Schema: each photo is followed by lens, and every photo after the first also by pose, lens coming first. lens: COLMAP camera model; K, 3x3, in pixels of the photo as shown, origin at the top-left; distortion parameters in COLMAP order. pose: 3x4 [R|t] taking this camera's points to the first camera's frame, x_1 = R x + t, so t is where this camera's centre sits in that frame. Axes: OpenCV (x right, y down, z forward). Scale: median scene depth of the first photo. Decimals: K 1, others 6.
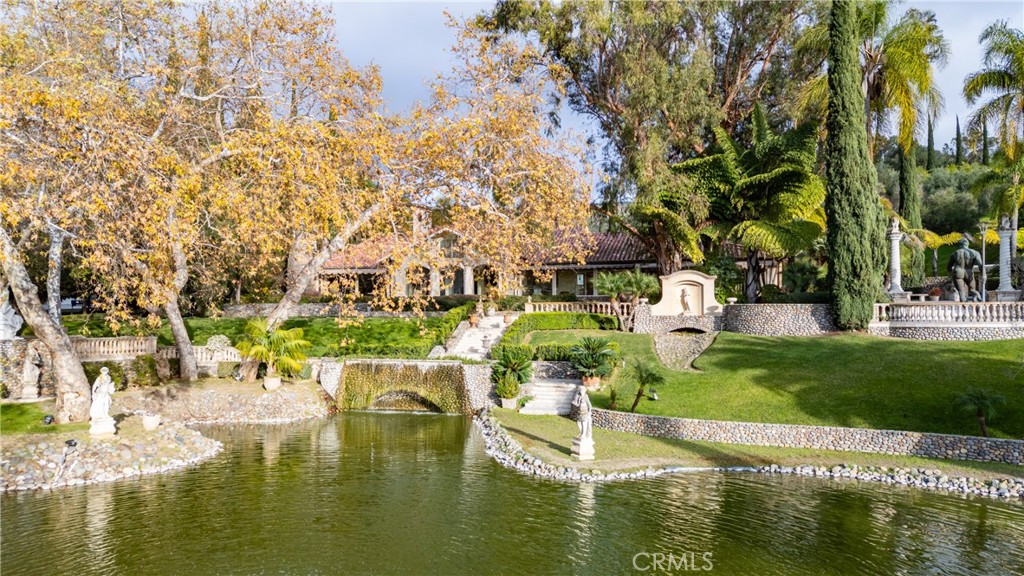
lens RADIAL K [[722.6, 0, 513.3], [0, 722.6, 284.1], [0, 0, 1]] dist [0.055809, -0.004173]
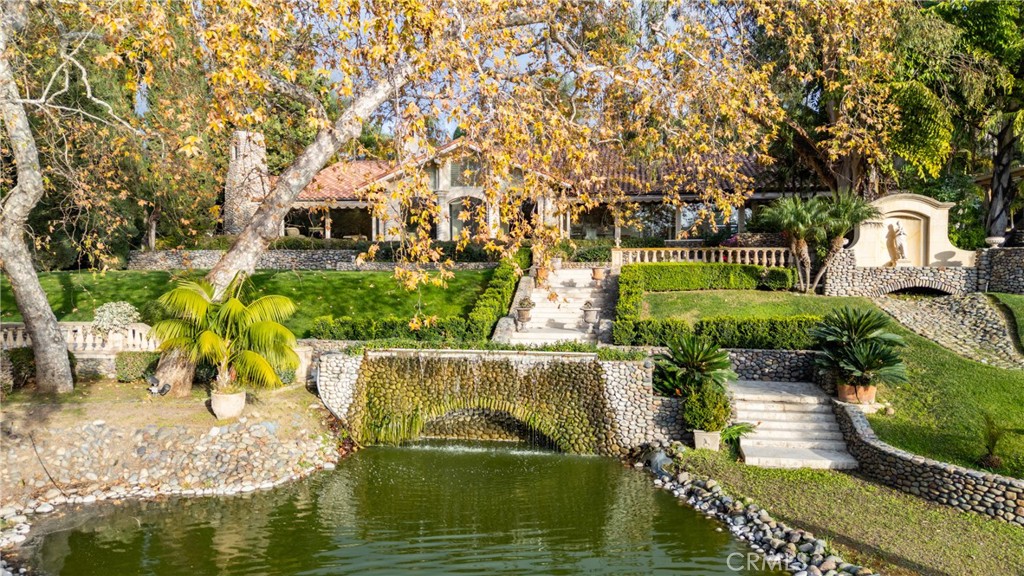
lens RADIAL K [[722.6, 0, 511.5], [0, 722.6, 291.7], [0, 0, 1]] dist [0.055809, -0.004173]
pose [[0.995831, -0.002552, 0.091182, -0.172719], [-0.004225, 0.997245, 0.074052, 0.021663], [-0.091120, -0.074128, 0.993077, 0.463988]]
